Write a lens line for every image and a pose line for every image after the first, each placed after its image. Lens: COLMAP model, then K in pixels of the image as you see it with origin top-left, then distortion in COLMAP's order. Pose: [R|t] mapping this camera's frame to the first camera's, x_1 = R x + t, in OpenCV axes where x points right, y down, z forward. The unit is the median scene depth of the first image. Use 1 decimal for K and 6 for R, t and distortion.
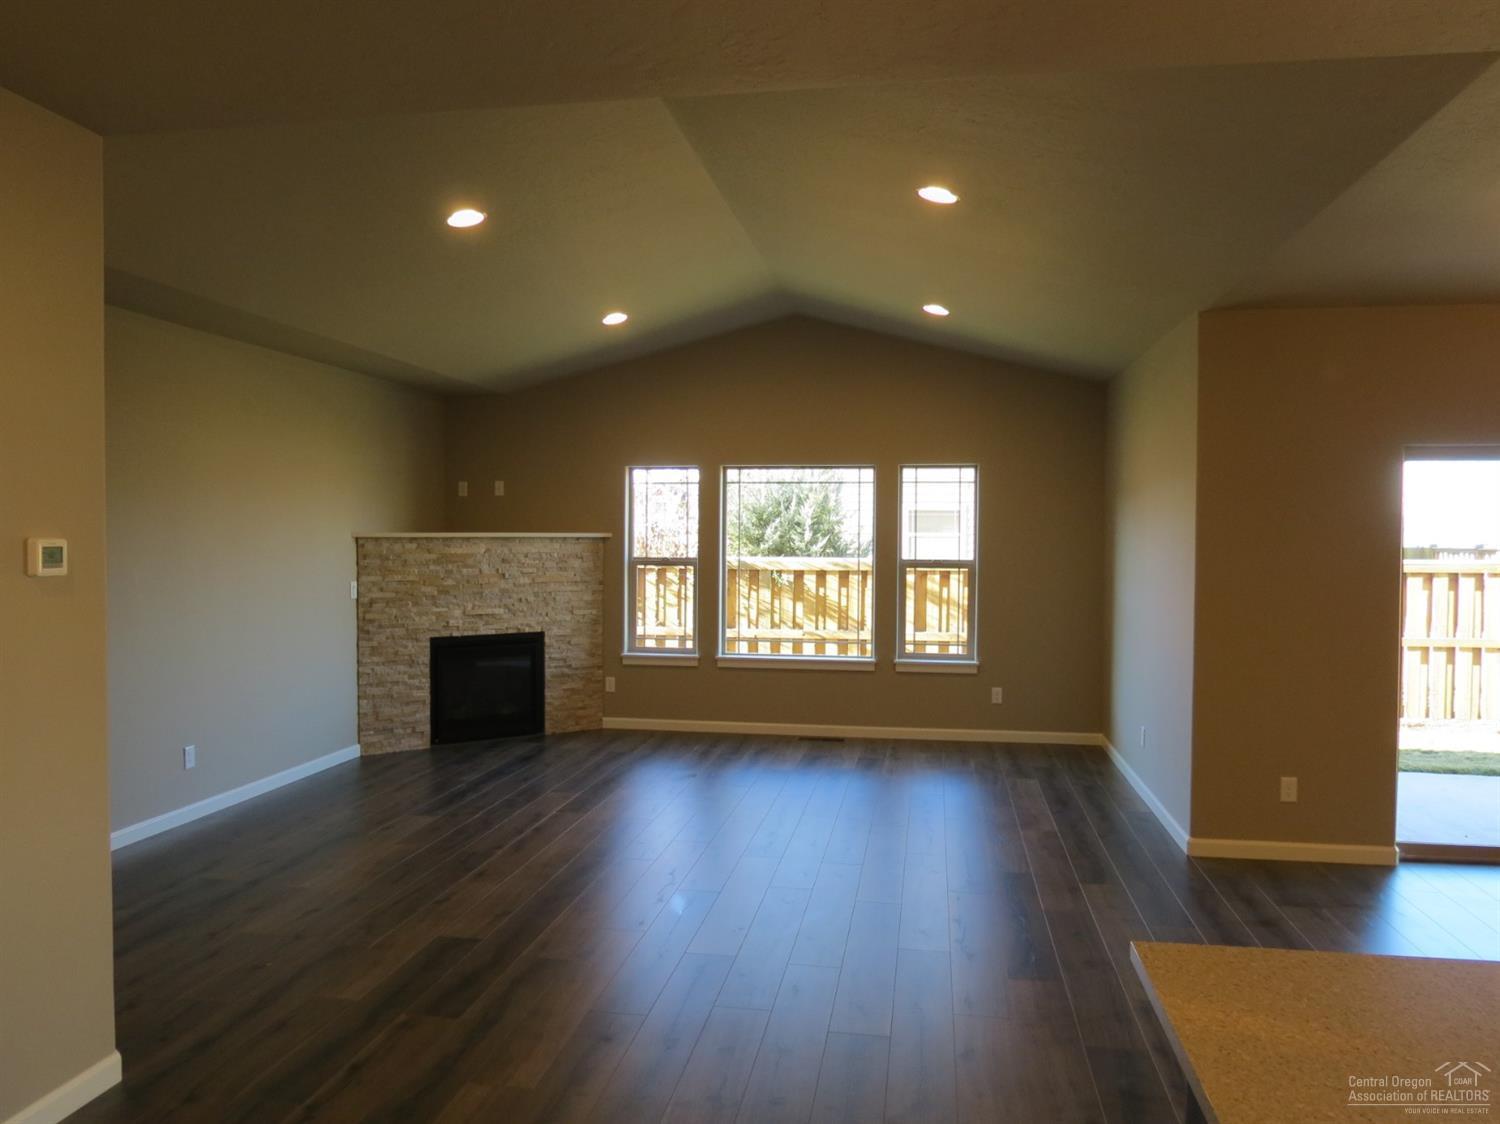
lens RADIAL K [[1067.8, 0, 752.6], [0, 1067.8, 559.8], [0, 0, 1]] dist [-0.035997, 0.015974]
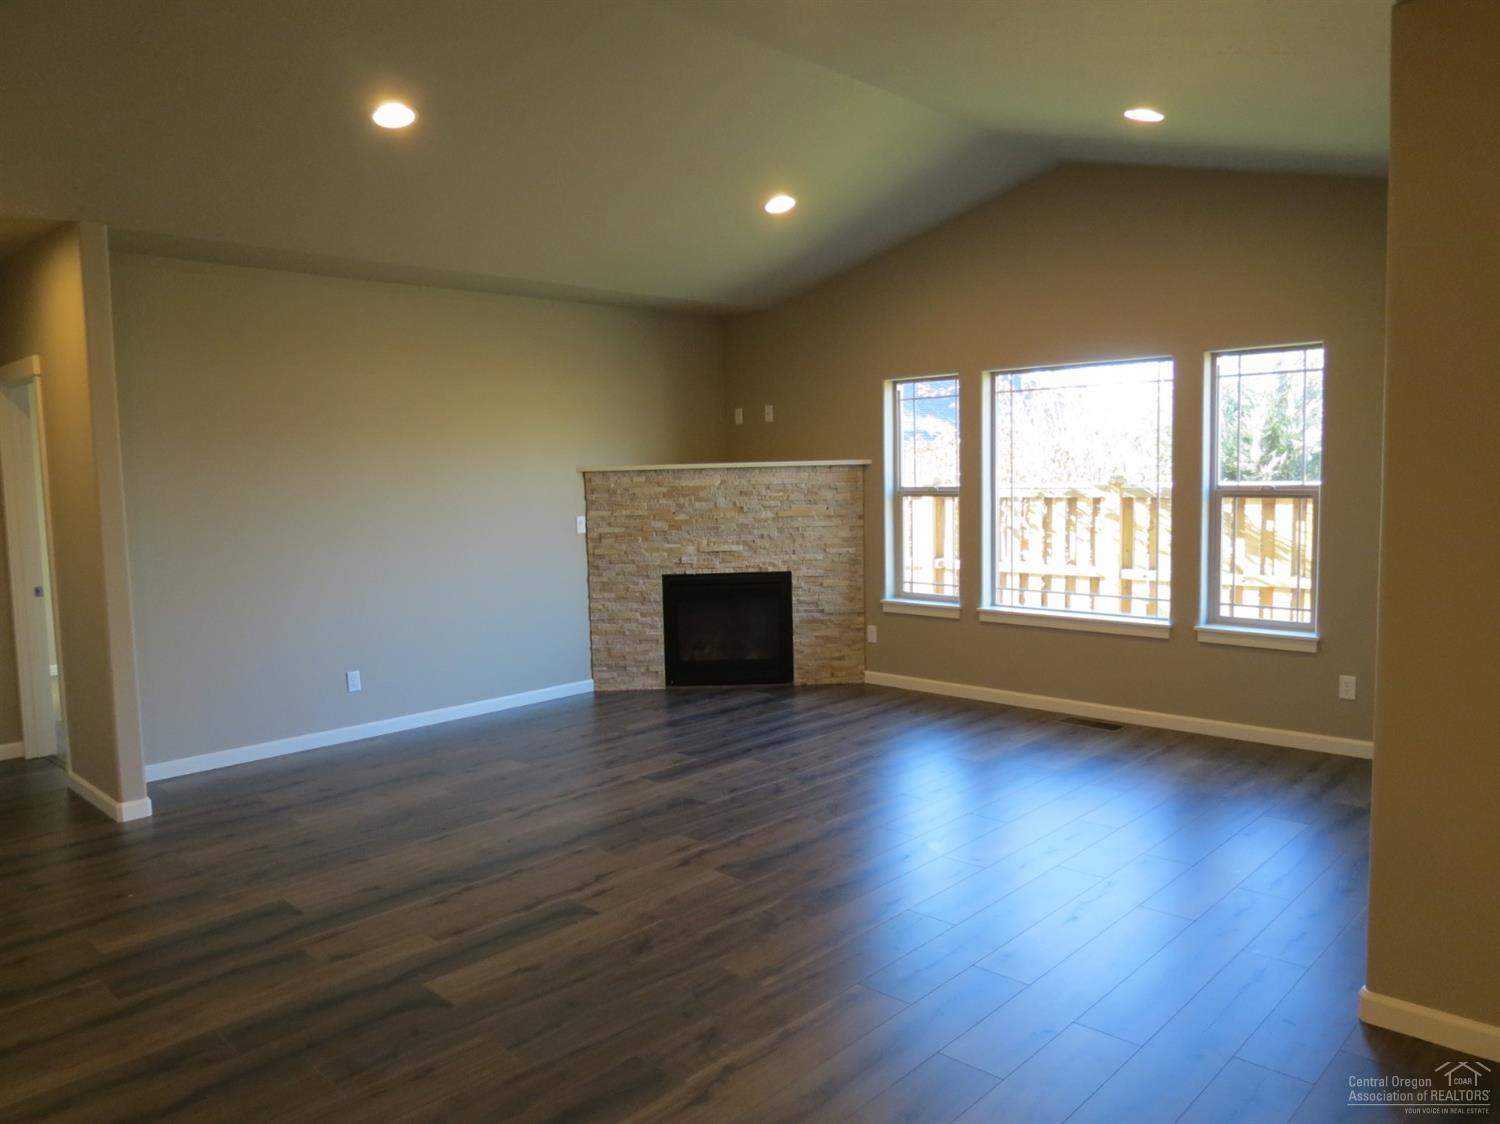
lens RADIAL K [[1067.8, 0, 750.8], [0, 1067.8, 556.0], [0, 0, 1]] dist [-0.035997, 0.015974]
pose [[0.824583, 0.022624, -0.565288, 0.288716], [0.014273, 0.998050, 0.060765, -0.000908], [0.565561, -0.058174, 0.822652, 0.241908]]
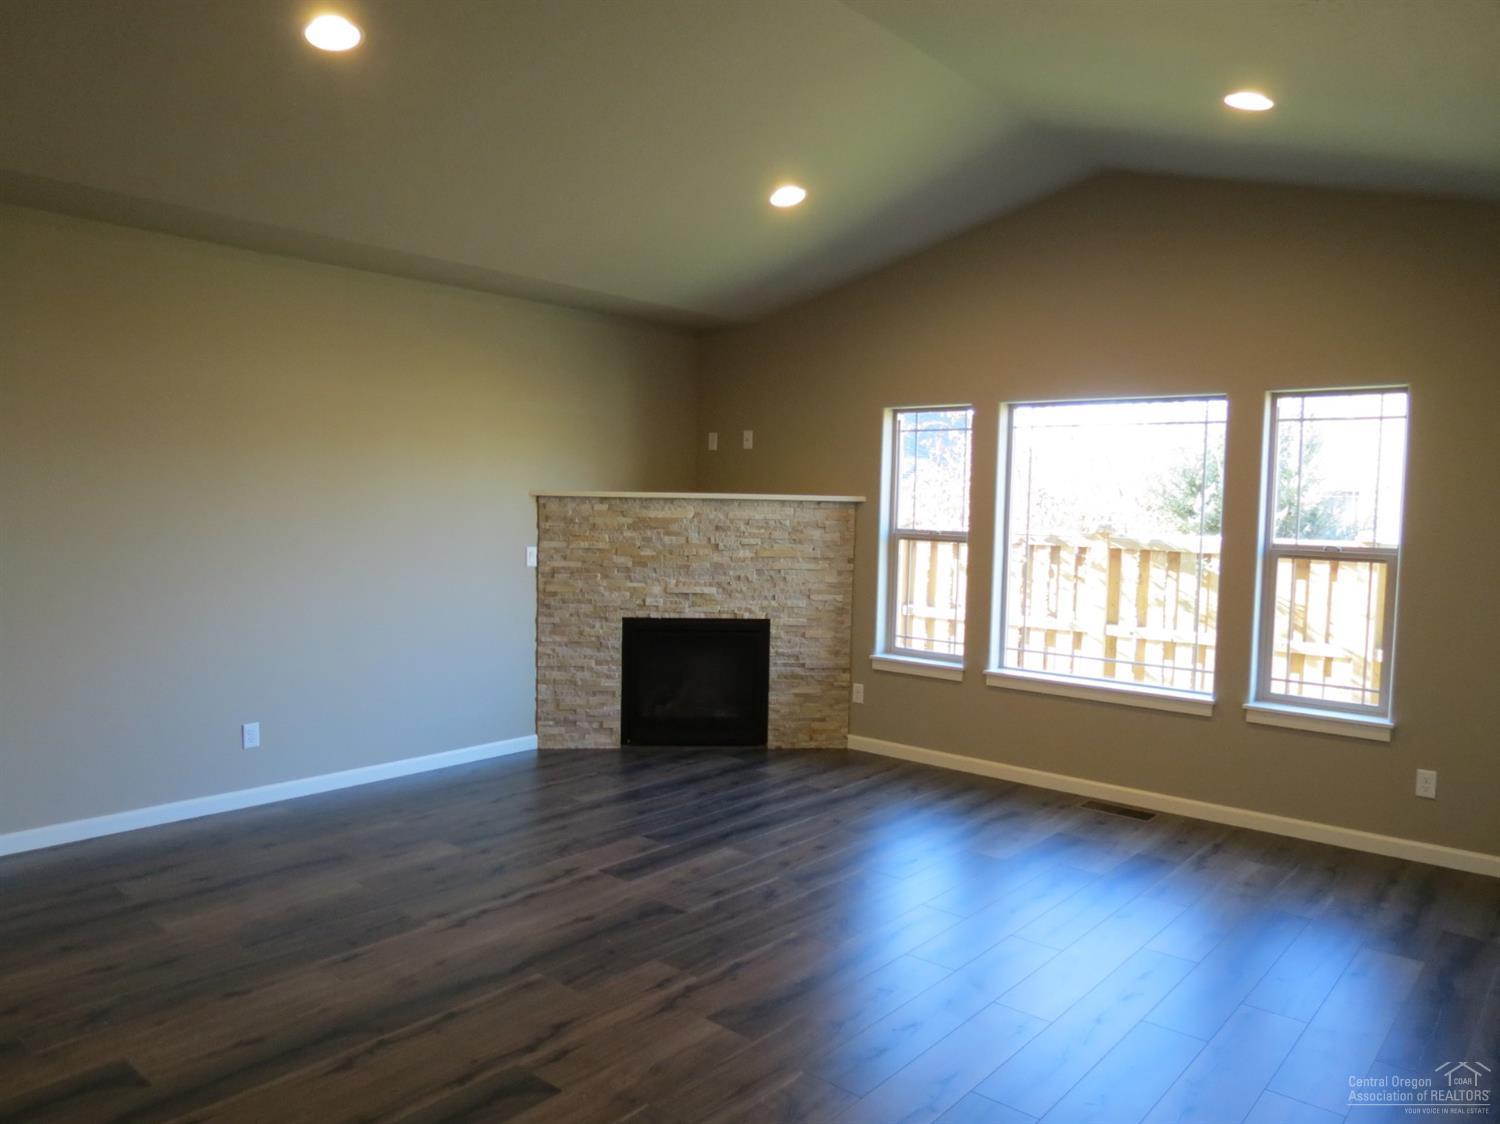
lens RADIAL K [[1067.8, 0, 750.8], [0, 1067.8, 559.7], [0, 0, 1]] dist [-0.035997, 0.015974]
pose [[0.857882, 0.042412, -0.512094, 0.199045], [-0.028827, 0.998991, 0.034444, -0.003751], [0.513038, -0.014787, 0.858239, 0.315119]]
